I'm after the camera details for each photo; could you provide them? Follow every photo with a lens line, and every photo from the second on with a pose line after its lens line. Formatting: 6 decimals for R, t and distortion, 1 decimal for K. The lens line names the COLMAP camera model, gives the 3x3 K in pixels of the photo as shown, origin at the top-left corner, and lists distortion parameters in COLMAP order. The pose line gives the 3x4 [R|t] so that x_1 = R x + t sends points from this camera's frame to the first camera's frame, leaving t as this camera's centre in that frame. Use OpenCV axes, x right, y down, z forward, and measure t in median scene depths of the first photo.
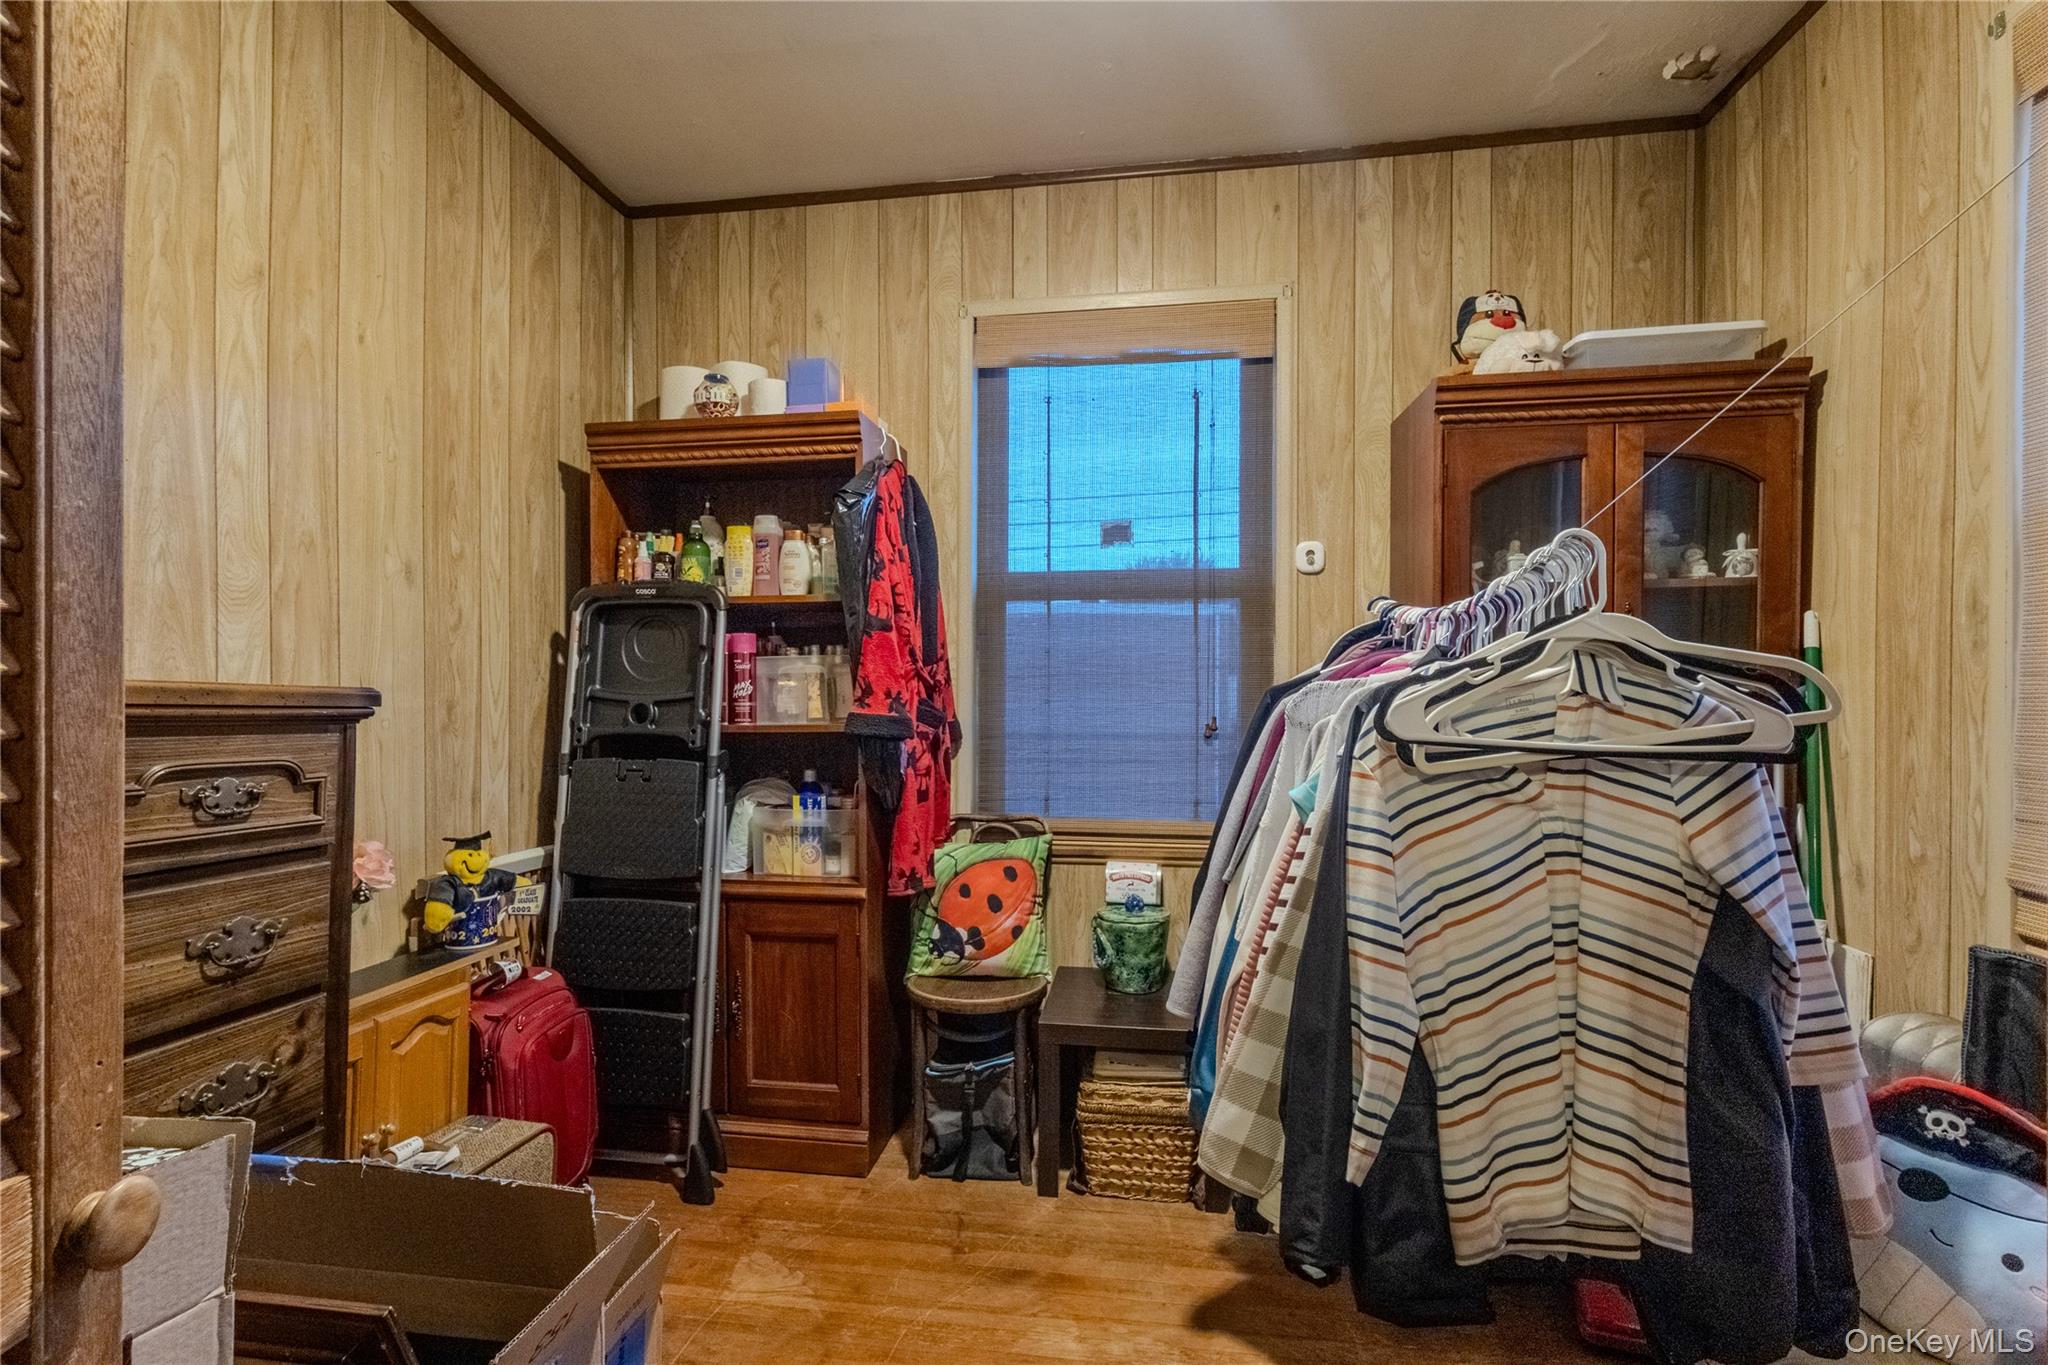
lens RADIAL K [[932.0, 0, 1015.3], [0, 932.0, 703.7], [0, 0, 1]] dist [0.000471, 0.000051]
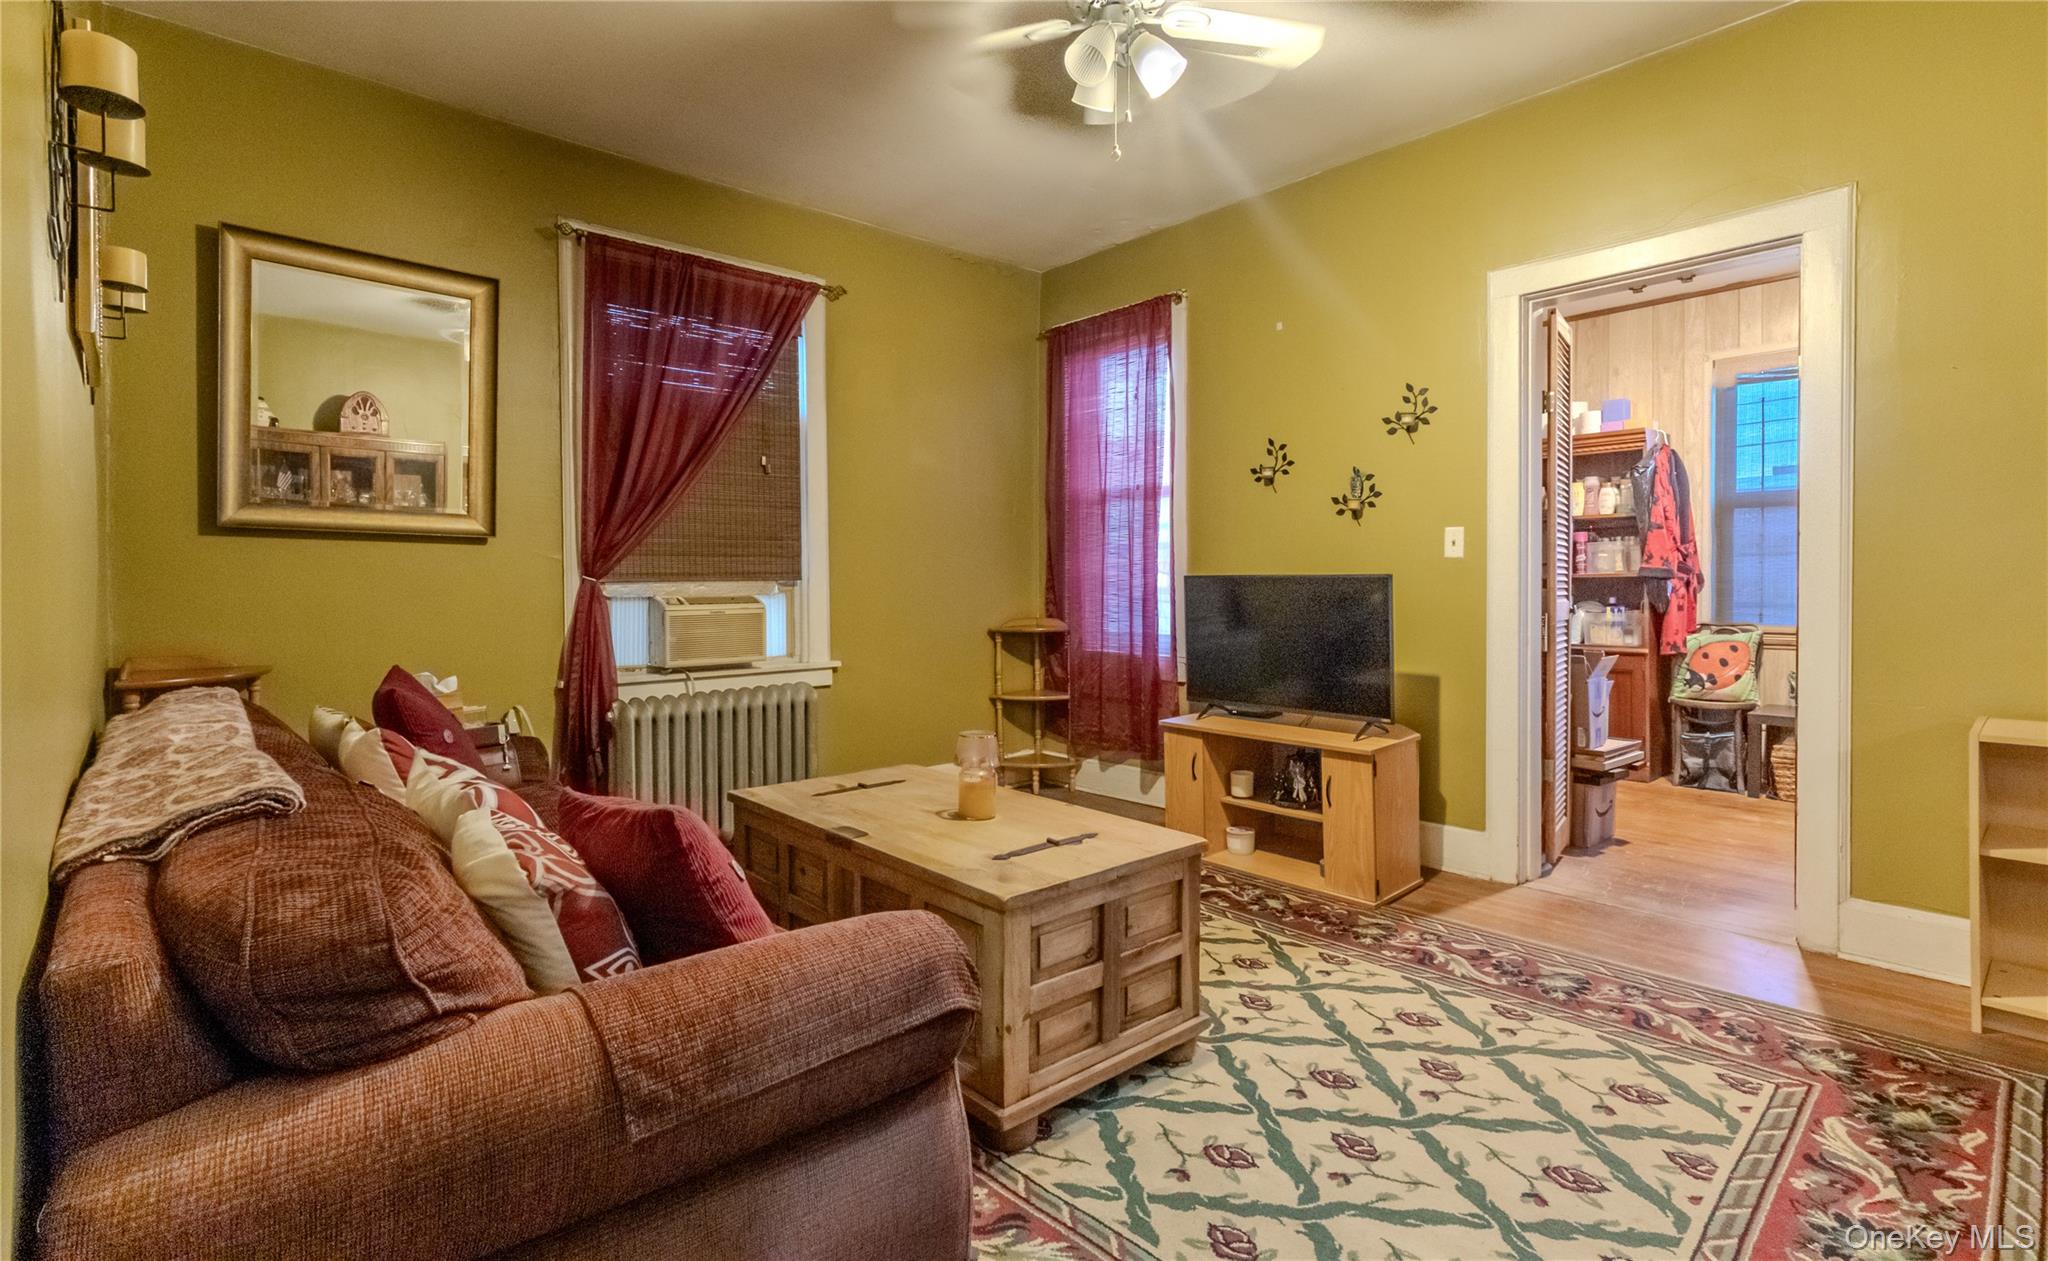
lens RADIAL K [[953.6, 0, 1020.3], [0, 953.6, 596.0], [0, 0, 1]] dist [0.002593, 0.000088]
pose [[0.771901, 0.002707, -0.635737, 0.116110], [-0.003142, 0.999995, 0.000443, 0.076312], [0.635735, 0.001656, 0.771906, -1.553656]]
